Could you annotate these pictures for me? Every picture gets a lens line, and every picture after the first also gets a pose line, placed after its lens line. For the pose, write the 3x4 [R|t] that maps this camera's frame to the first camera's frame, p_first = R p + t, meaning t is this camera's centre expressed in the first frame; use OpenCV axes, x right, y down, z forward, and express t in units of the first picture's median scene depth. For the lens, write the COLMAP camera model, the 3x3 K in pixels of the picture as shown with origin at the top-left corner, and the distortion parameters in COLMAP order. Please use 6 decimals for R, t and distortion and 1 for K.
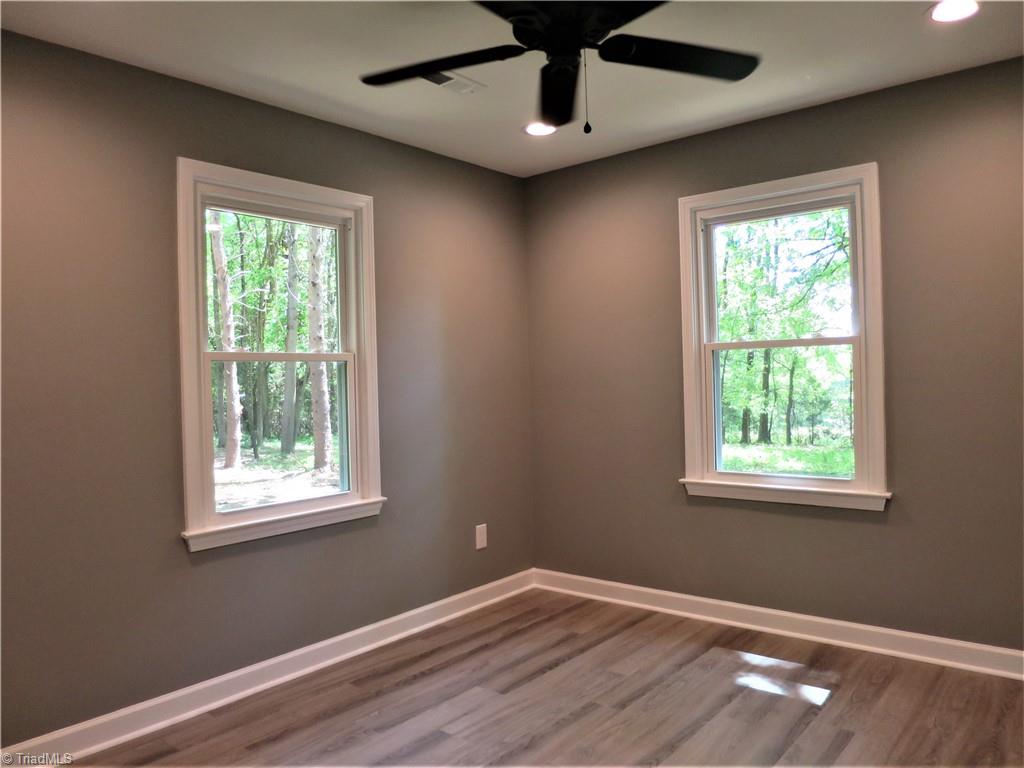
lens RADIAL K [[741.1, 0, 512.0], [0, 741.1, 384.0], [0, 0, 1]] dist [-0.042236, 0.007333]
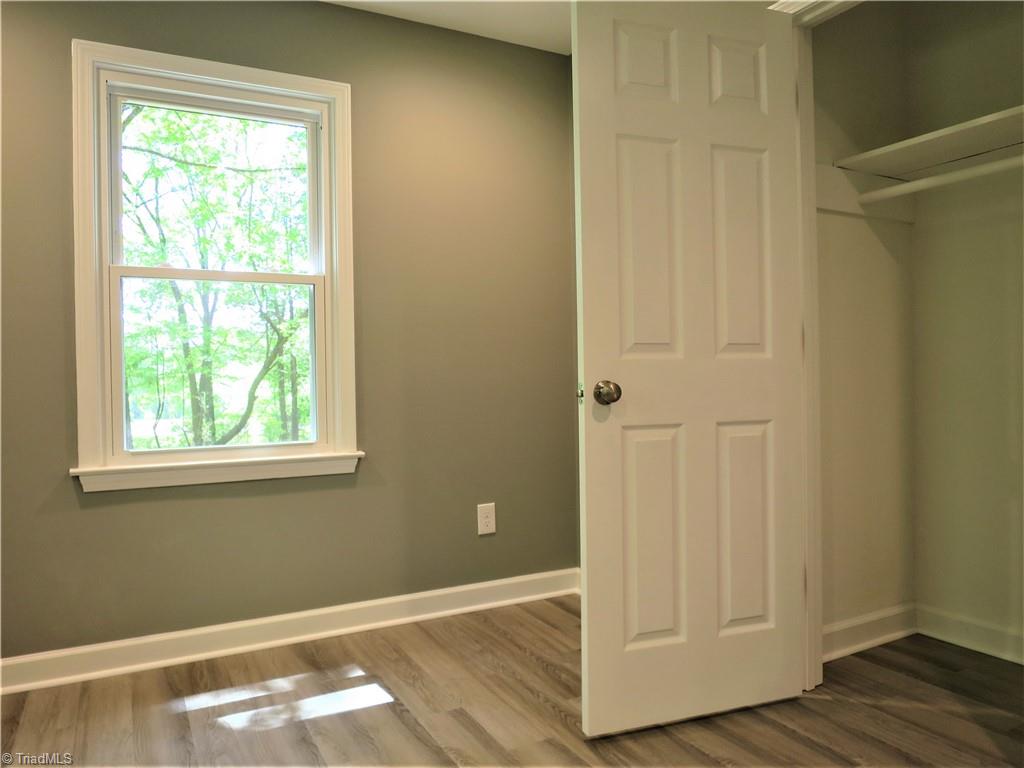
lens RADIAL K [[741.1, 0, 512.0], [0, 741.1, 384.0], [0, 0, 1]] dist [-0.042236, 0.007333]
pose [[0.375704, 0.010768, 0.926677, -0.262415], [0.011572, 0.999800, -0.016309, 0.082443], [-0.926667, 0.016851, 0.375505, 0.480196]]
